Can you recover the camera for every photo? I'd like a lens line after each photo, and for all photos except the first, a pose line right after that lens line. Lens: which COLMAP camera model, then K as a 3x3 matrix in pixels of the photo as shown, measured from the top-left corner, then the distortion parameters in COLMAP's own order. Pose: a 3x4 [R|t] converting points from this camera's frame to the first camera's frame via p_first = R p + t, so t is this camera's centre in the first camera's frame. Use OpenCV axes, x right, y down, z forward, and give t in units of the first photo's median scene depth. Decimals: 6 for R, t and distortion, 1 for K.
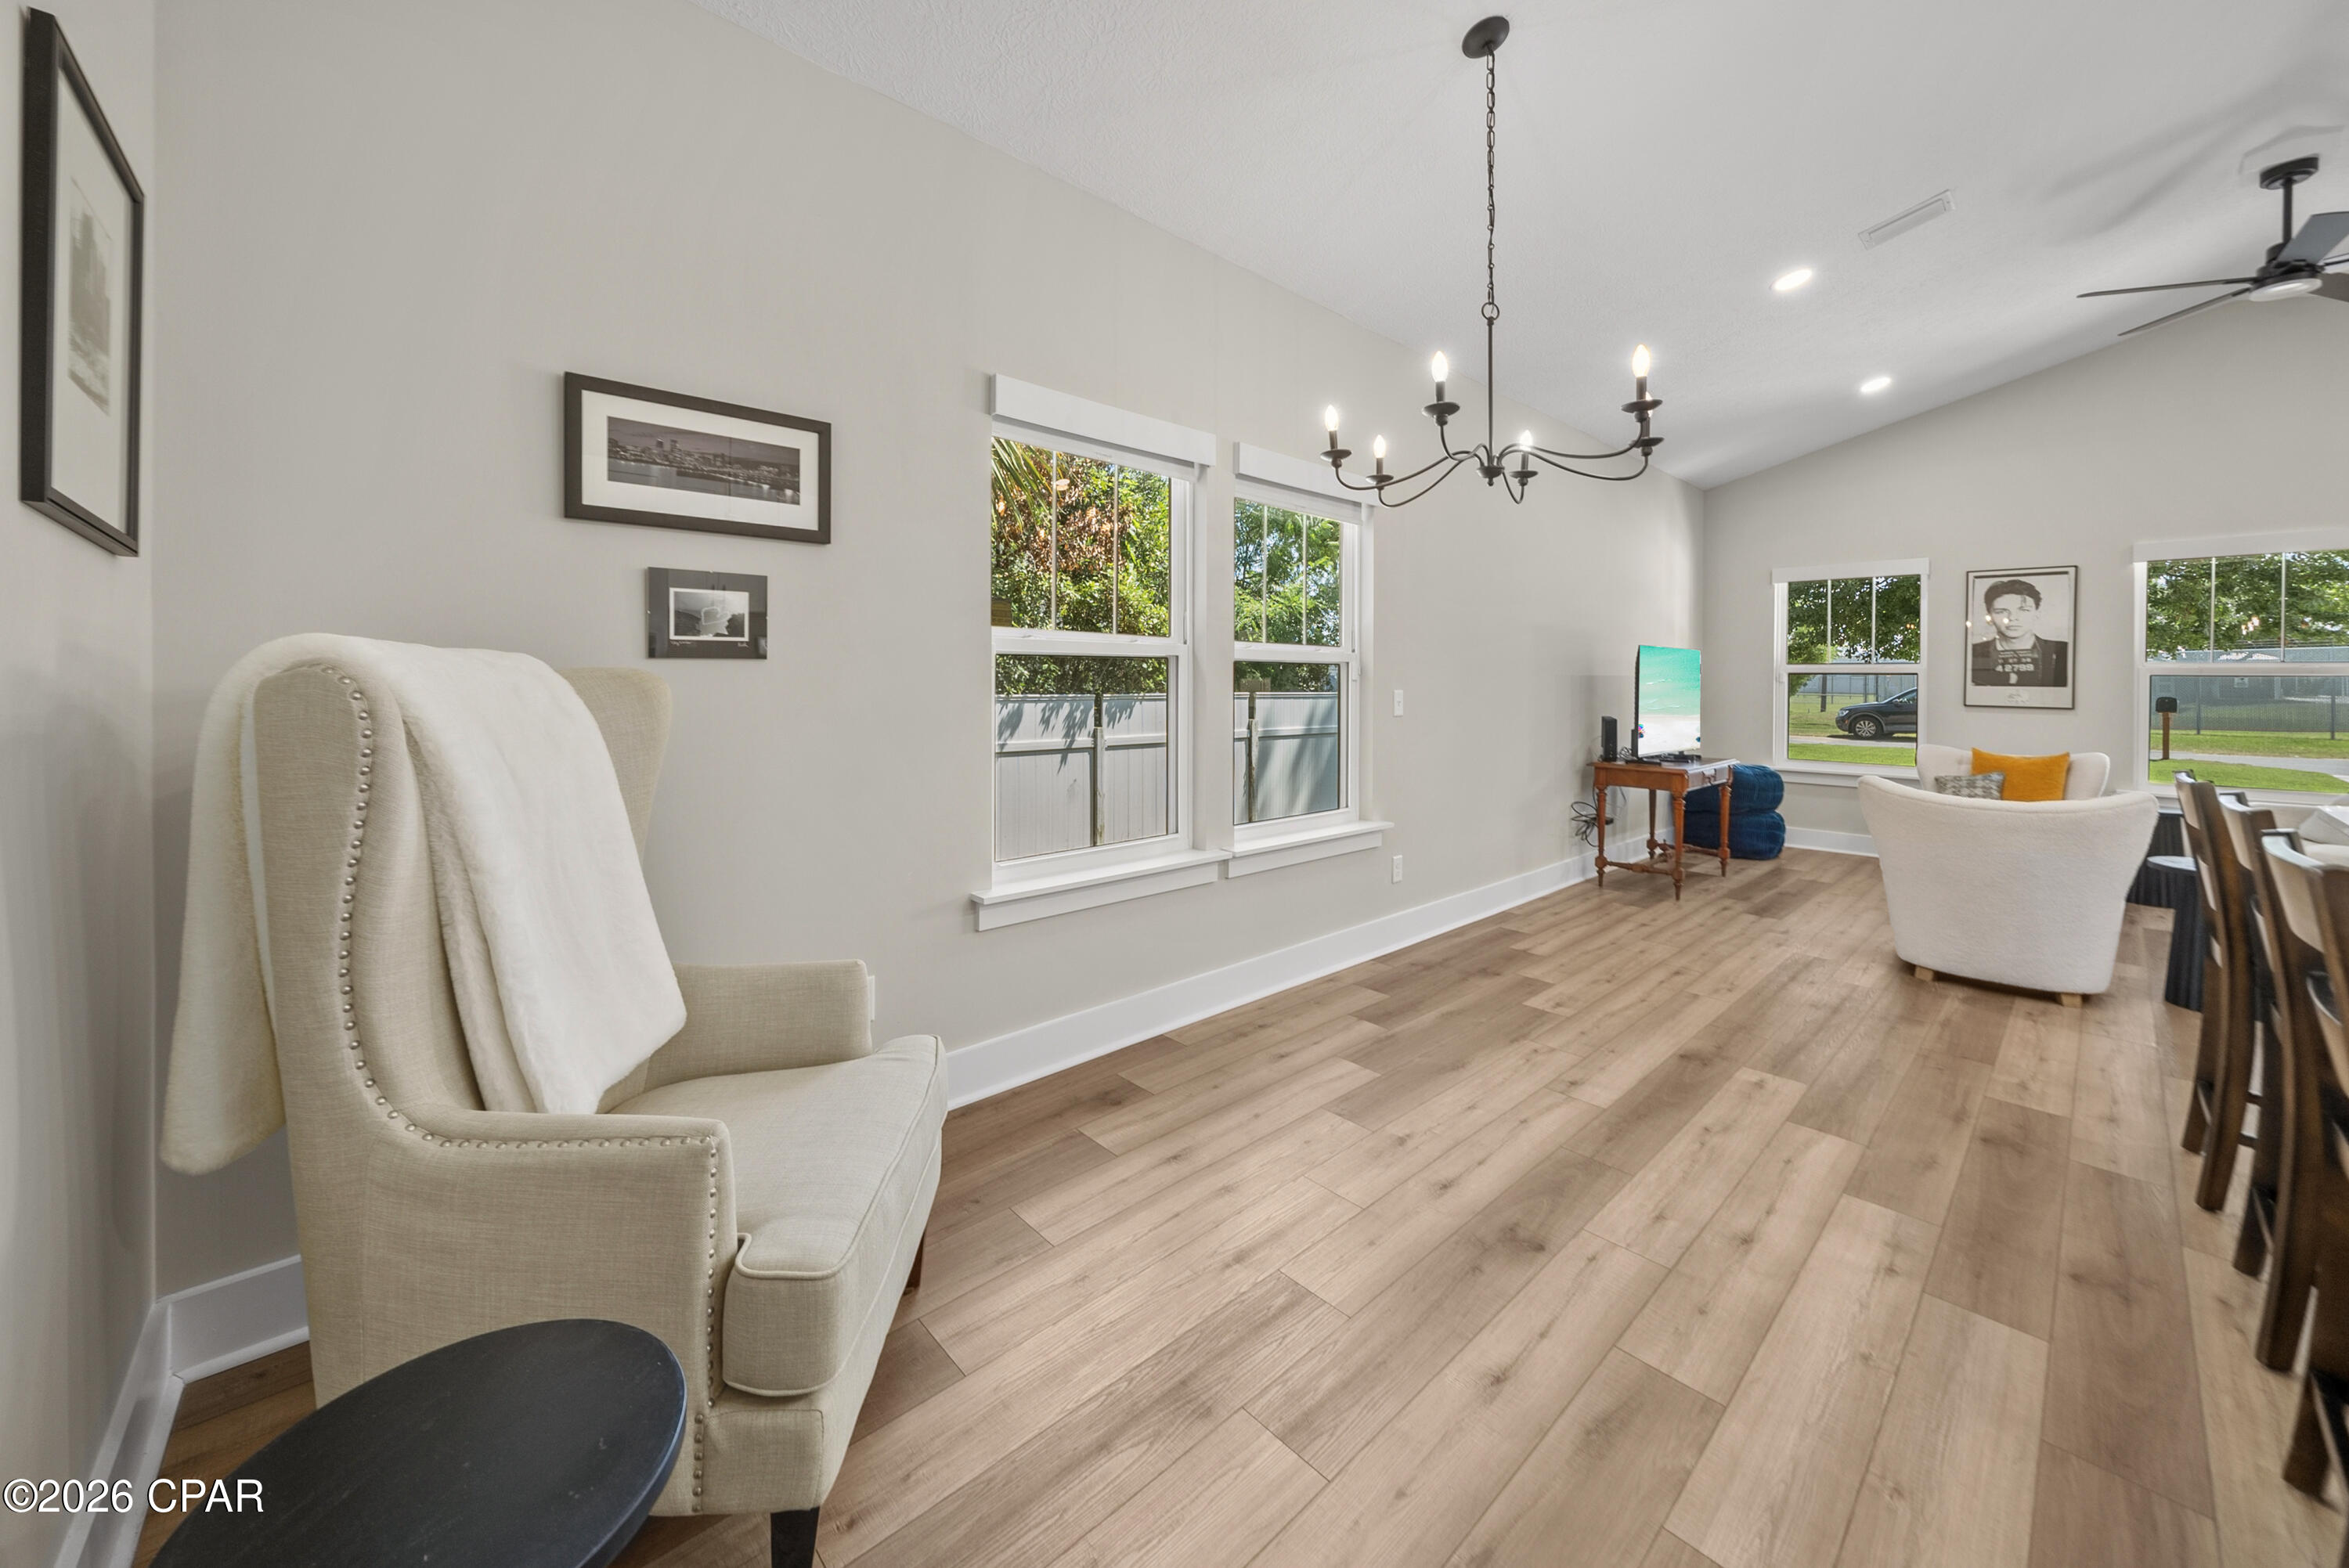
lens RADIAL K [[865.2, 0, 1224.5], [0, 865.2, 683.8], [0, 0, 1]] dist [-0.009684, -0.000093]
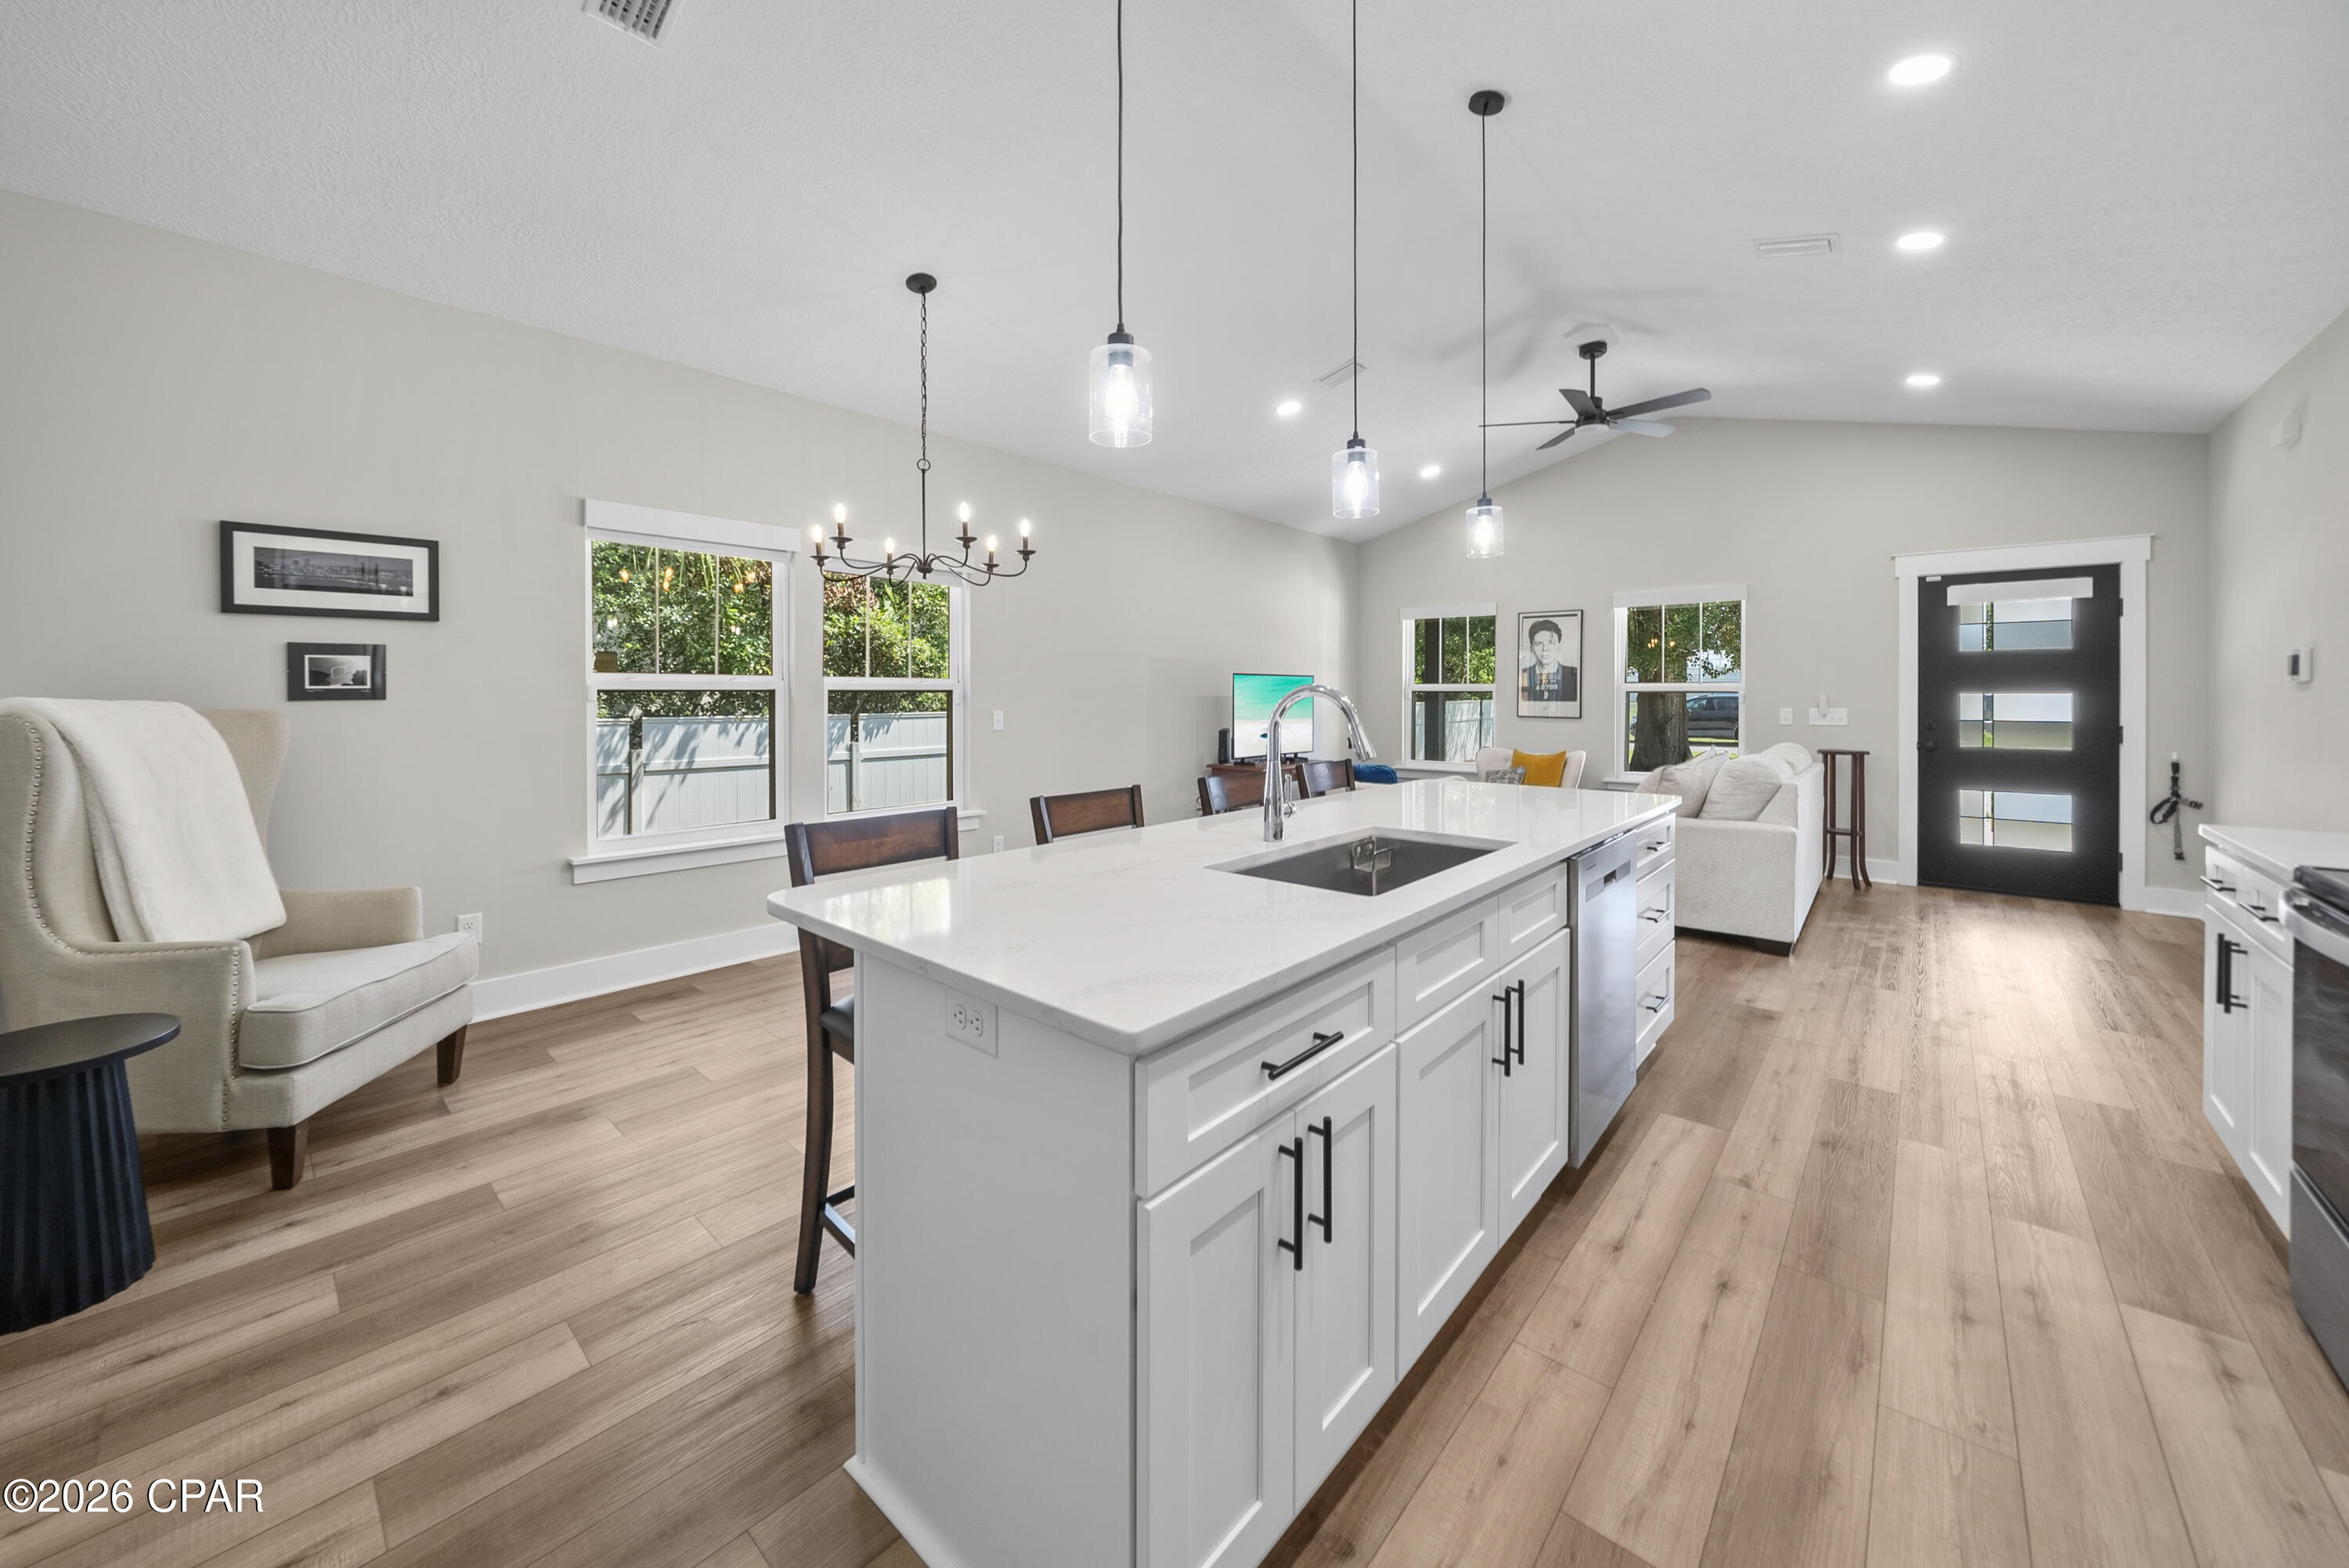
lens RADIAL K [[832.4, 0, 1202.3], [0, 832.4, 697.2], [0, 0, 1]] dist [-0.007766, 0.000123]
pose [[0.994815, -0.009325, 0.101277, 0.589964], [0.009508, 0.999954, -0.001328, -0.013994], [-0.101260, 0.002284, 0.994857, -0.462847]]
